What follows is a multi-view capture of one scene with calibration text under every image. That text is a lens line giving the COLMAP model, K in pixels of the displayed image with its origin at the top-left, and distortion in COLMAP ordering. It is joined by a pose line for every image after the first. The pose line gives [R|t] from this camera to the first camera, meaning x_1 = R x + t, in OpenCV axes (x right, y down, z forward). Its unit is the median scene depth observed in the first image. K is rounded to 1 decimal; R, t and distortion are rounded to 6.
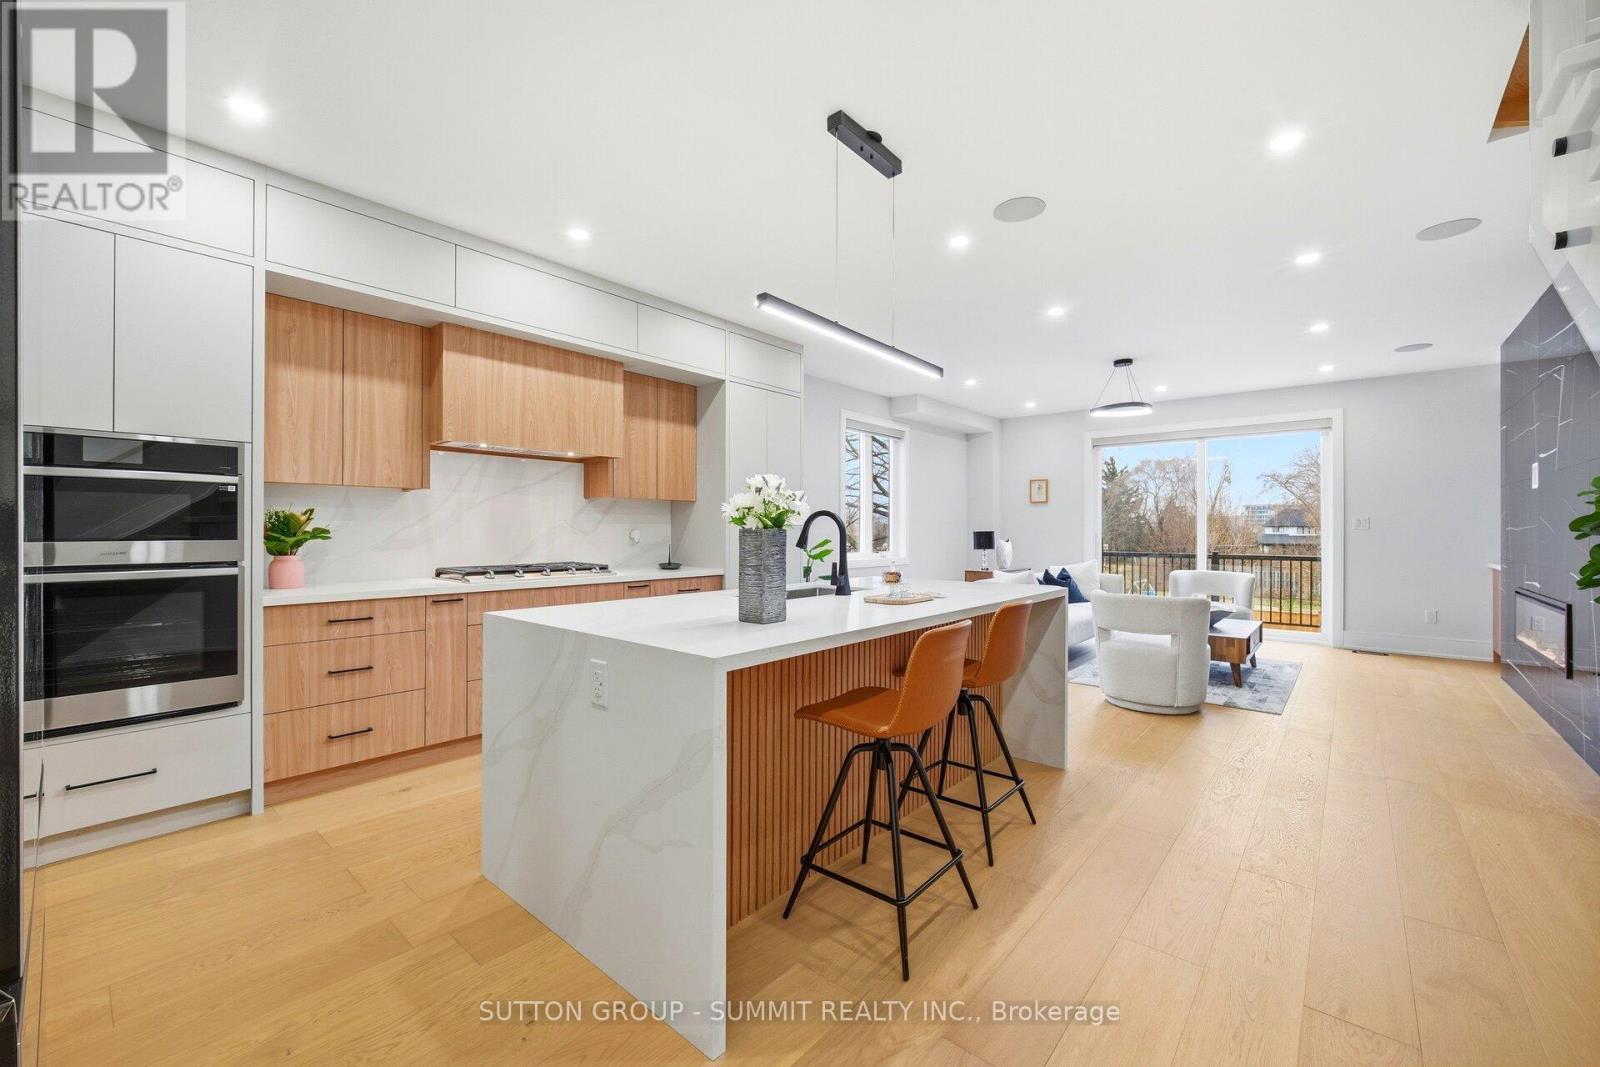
lens RADIAL K [[641.6, 0, 799.7], [0, 641.6, 527.8], [0, 0, 1]] dist [-0.000786, -0.004903]
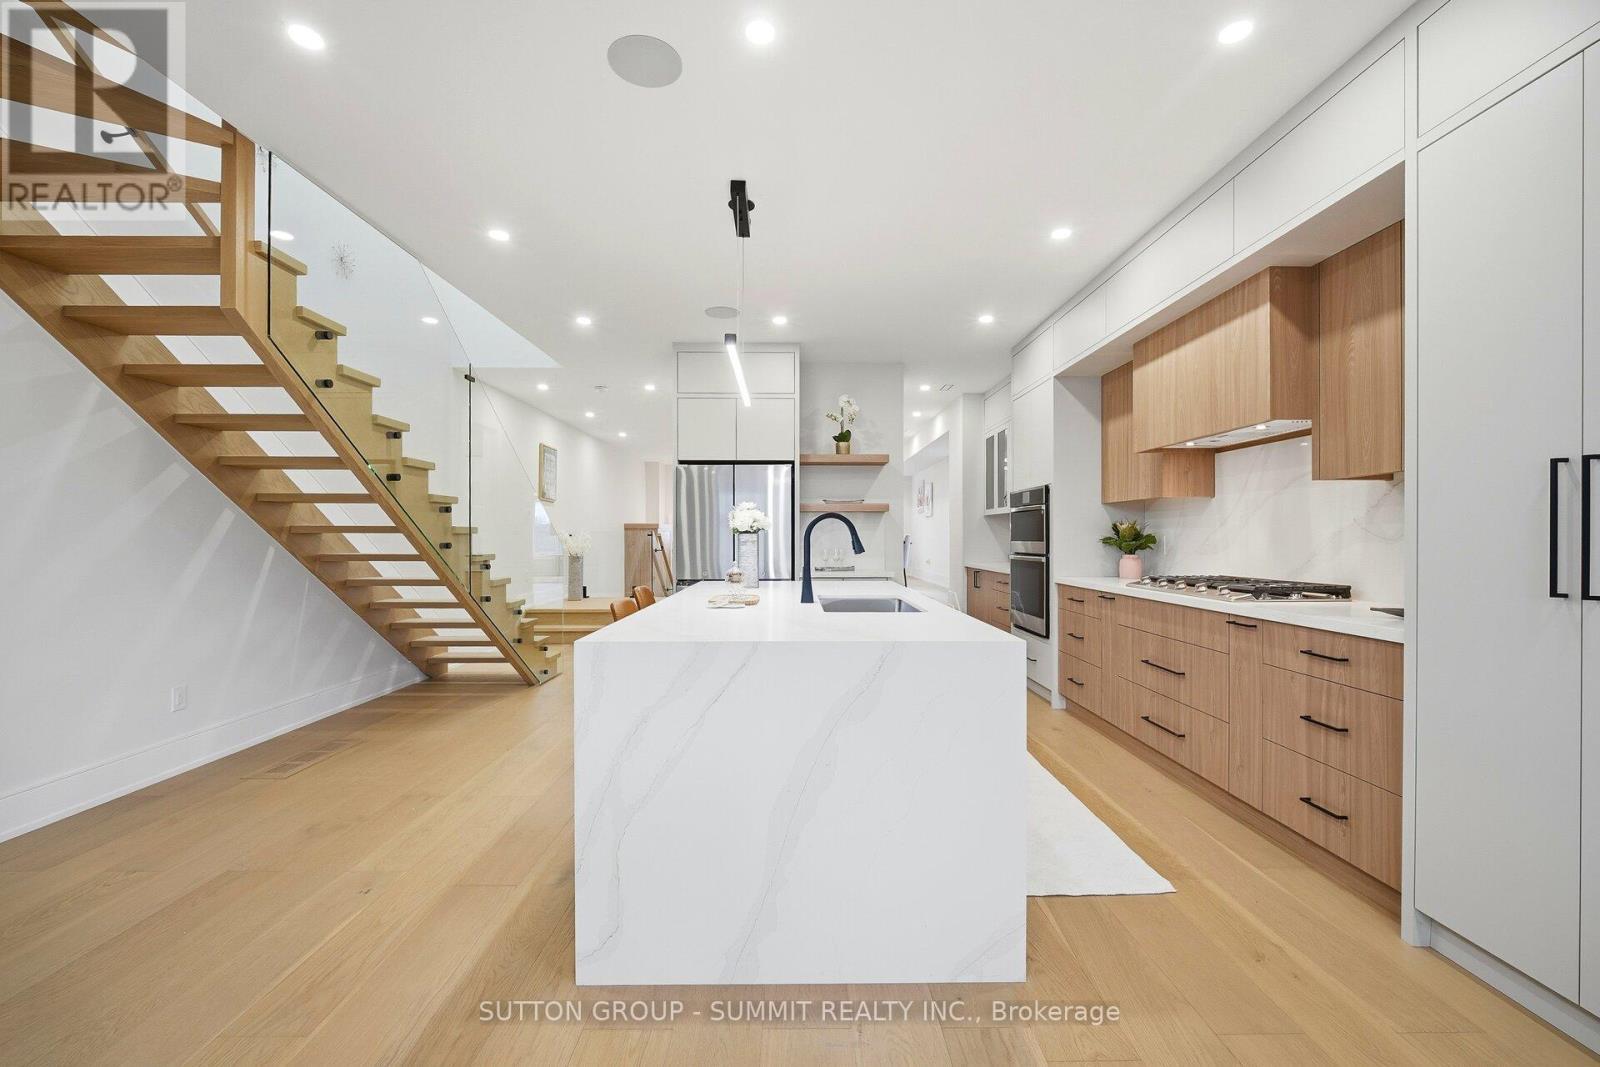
lens RADIAL K [[666.1, 0, 799.8], [0, 666.1, 541.0], [0, 0, 1]] dist [-0.000391, -0.000056]
pose [[-0.747318, 0.004159, -0.664454, 0.416353], [0.002123, 0.999990, 0.003870, 0.004879], [0.664463, 0.001481, -0.747320, 0.982449]]
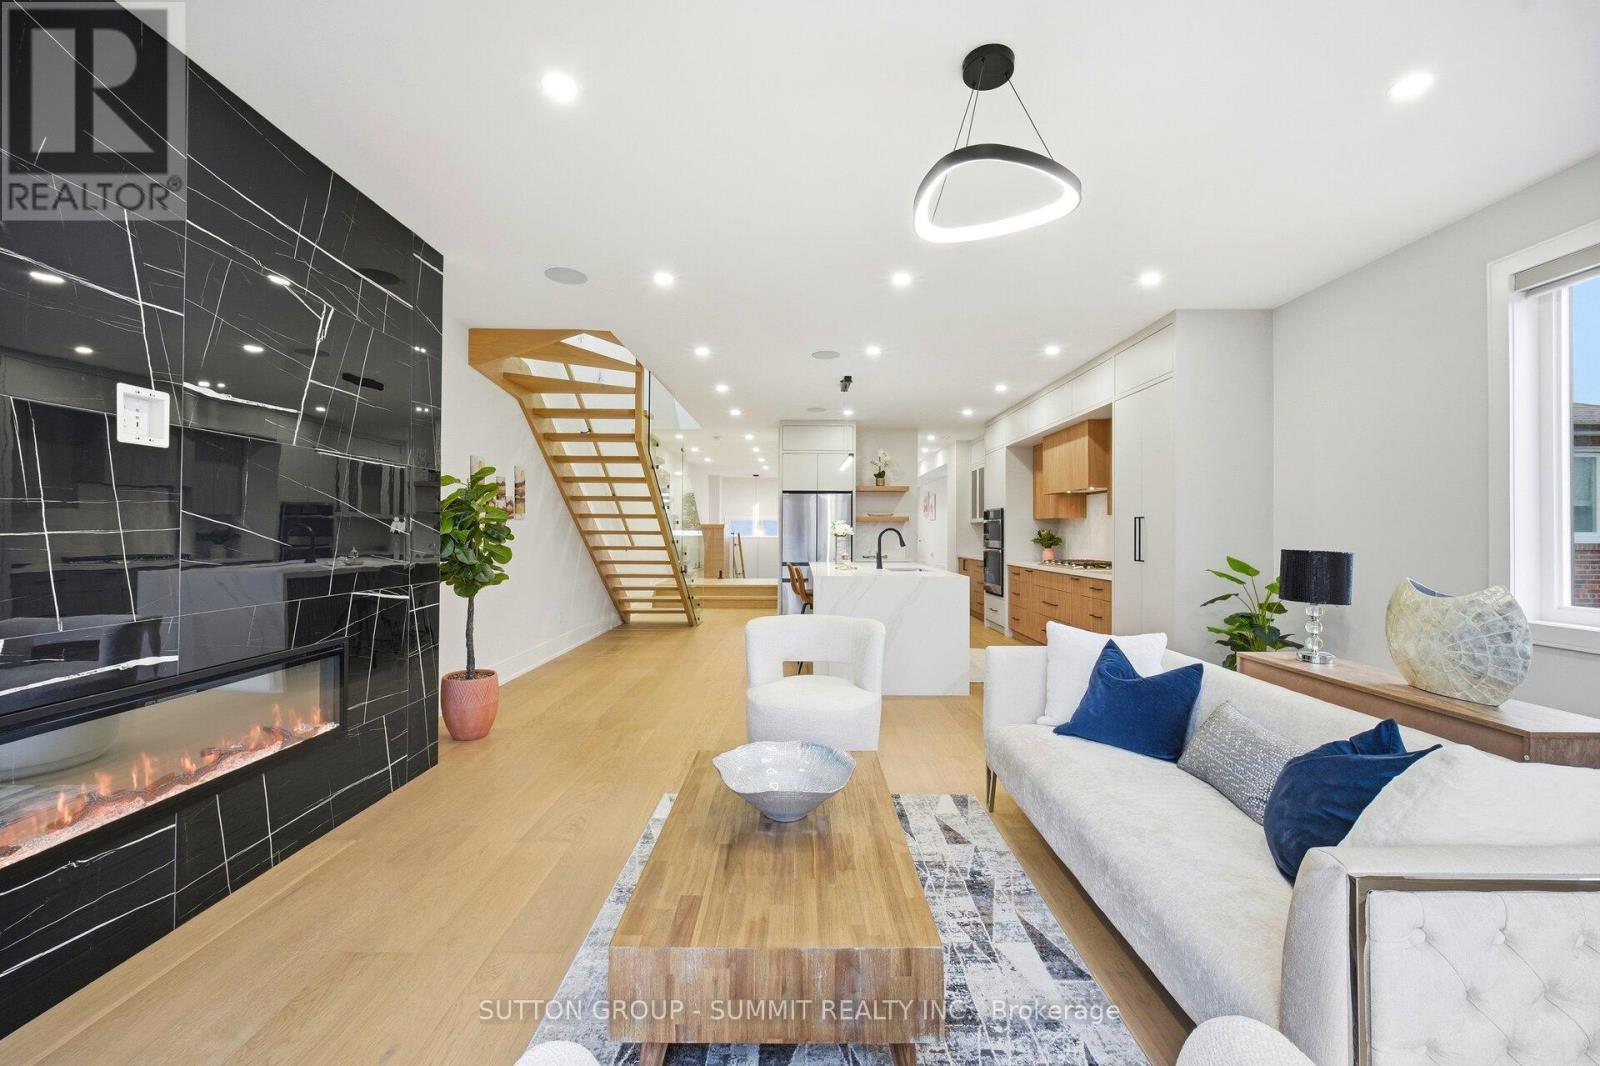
lens RADIAL K [[641.6, 0, 799.7], [0, 641.6, 527.3], [0, 0, 1]] dist [-0.000786, -0.004903]
pose [[-0.754556, -0.009273, -0.656170, 0.927707], [-0.004077, 0.999947, -0.009442, -0.005815], [0.656223, -0.004449, -0.754554, 1.365597]]
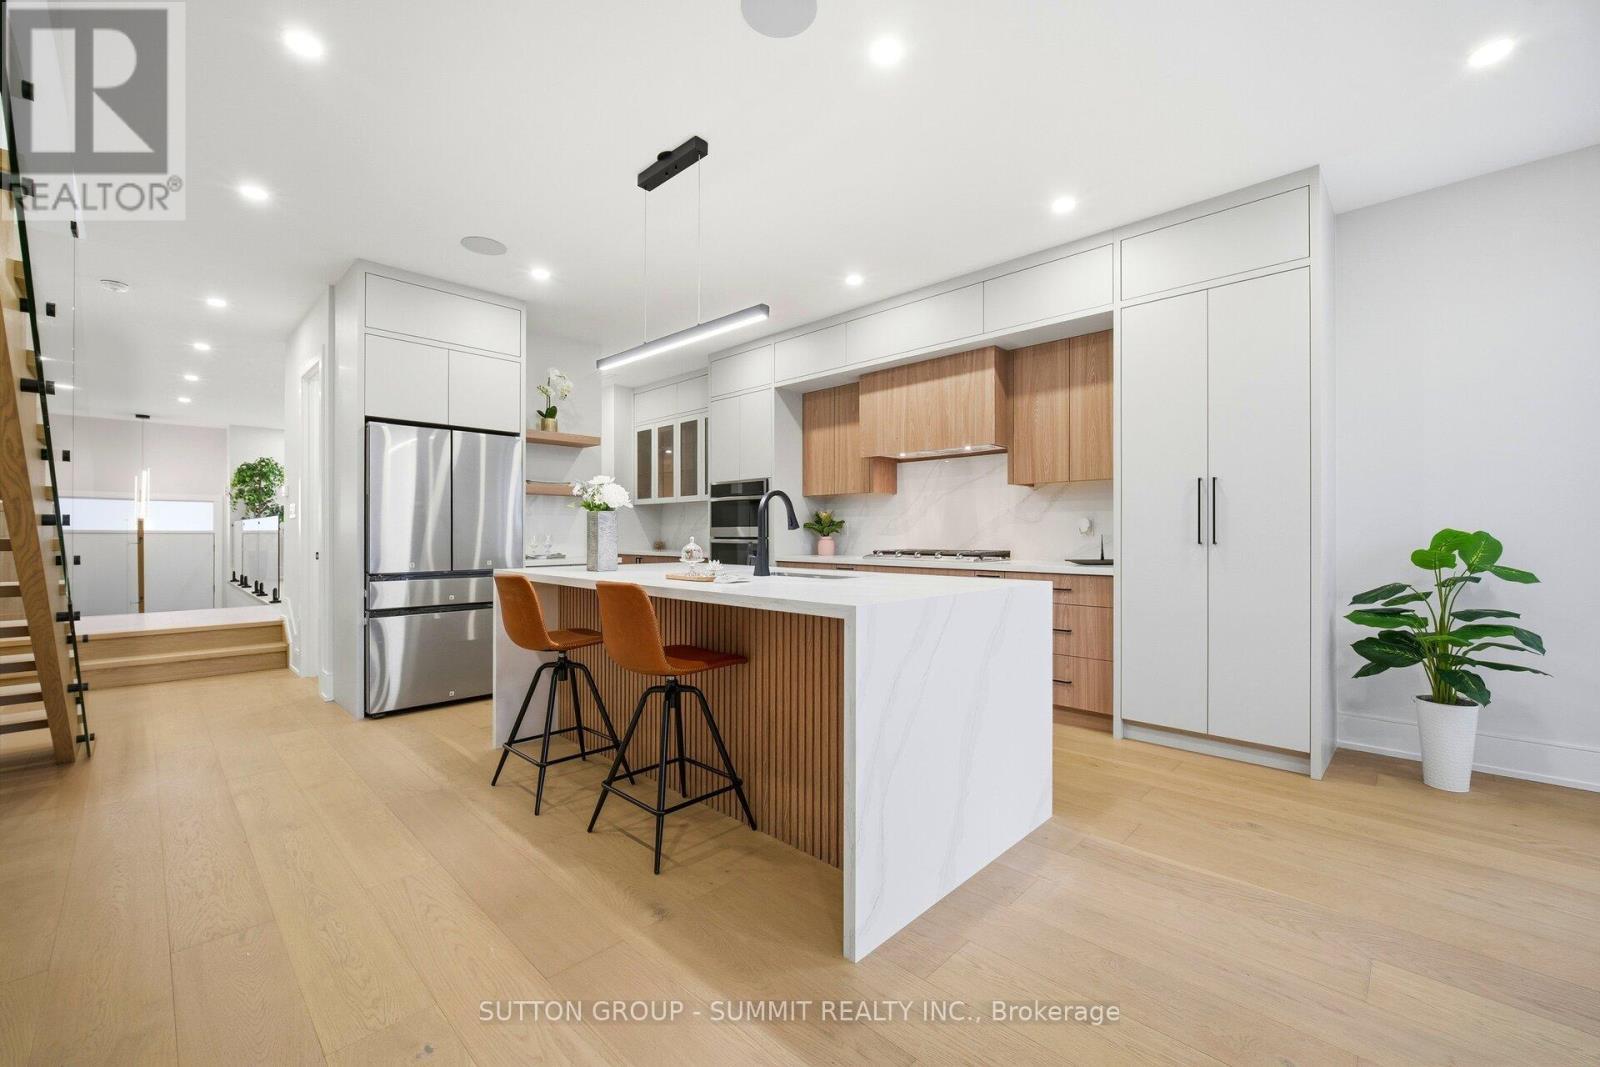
lens RADIAL K [[648.6, 0, 800.0], [0, 648.6, 533.5], [0, 0, 1]] dist [-0.002640, -0.000448]
pose [[-0.058041, -0.000788, -0.998314, 0.598331], [0.001241, 0.999999, -0.000862, 0.022413], [0.998313, -0.001289, -0.058040, 0.634738]]
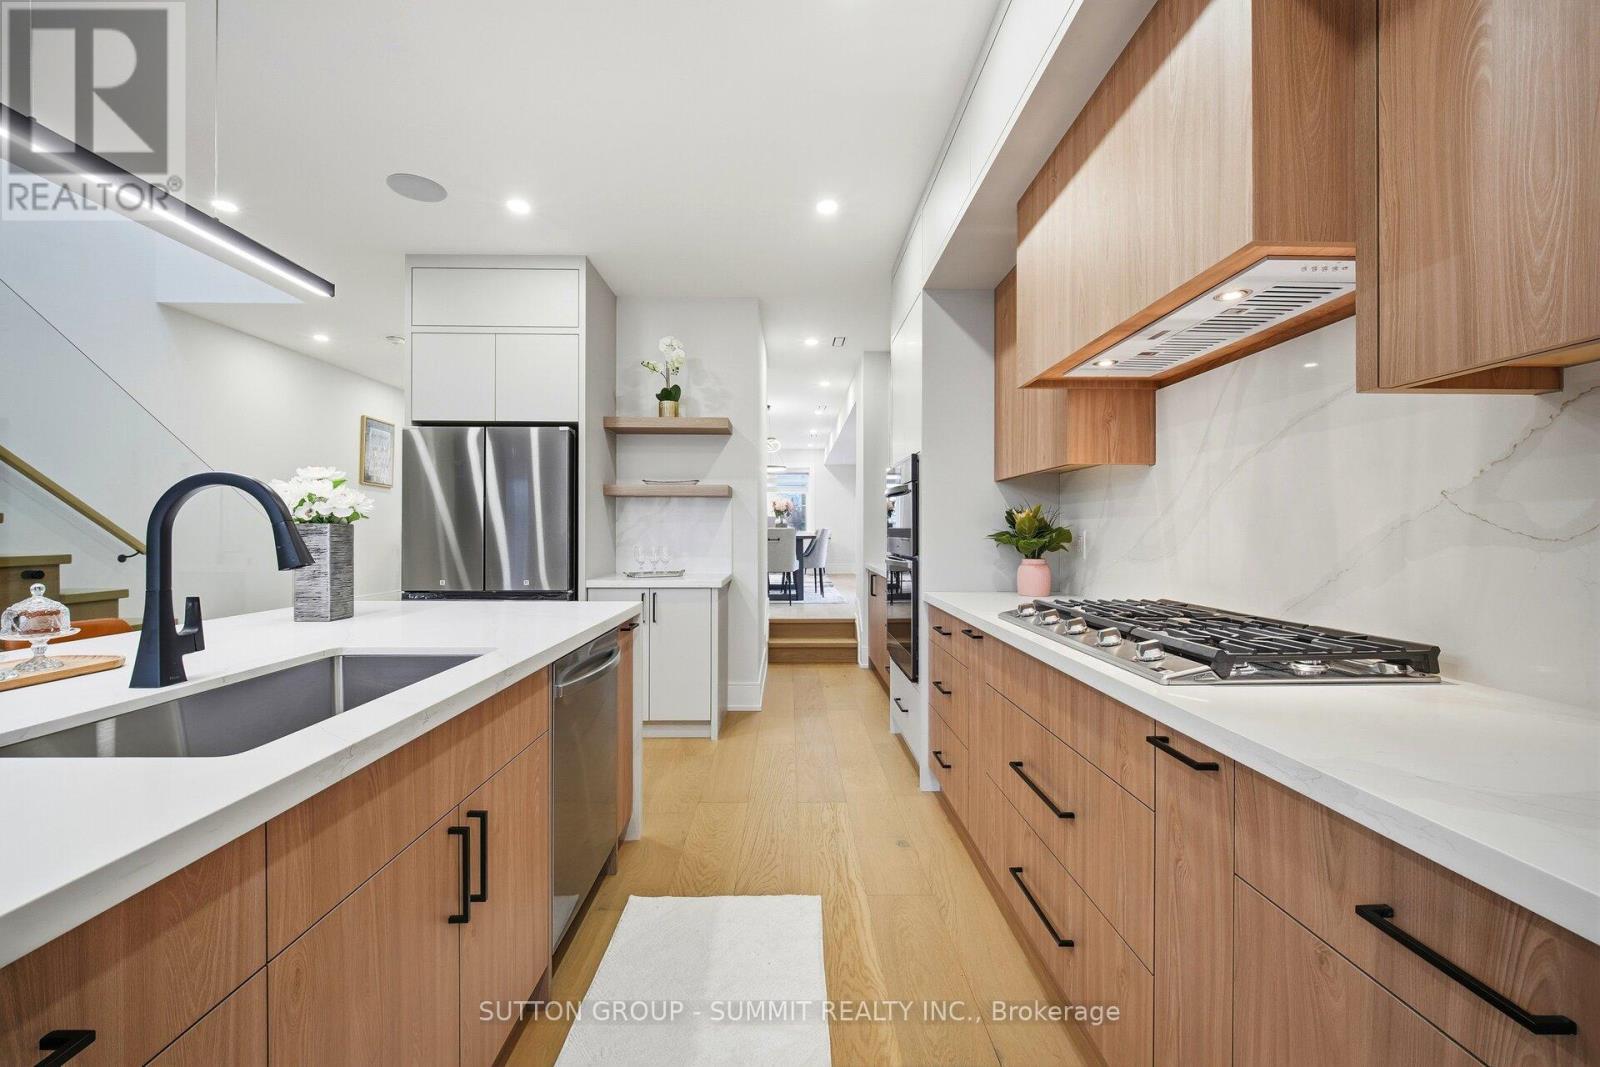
lens RADIAL K [[636.6, 0, 800.0], [0, 636.6, 533.5], [0, 0, 1]] dist [-0.002485, -0.000211]
pose [[-0.743998, 0.000177, -0.668182, 0.017219], [-0.001404, 0.999997, 0.001829, 0.004907], [0.668180, 0.002299, -0.743996, 0.886654]]
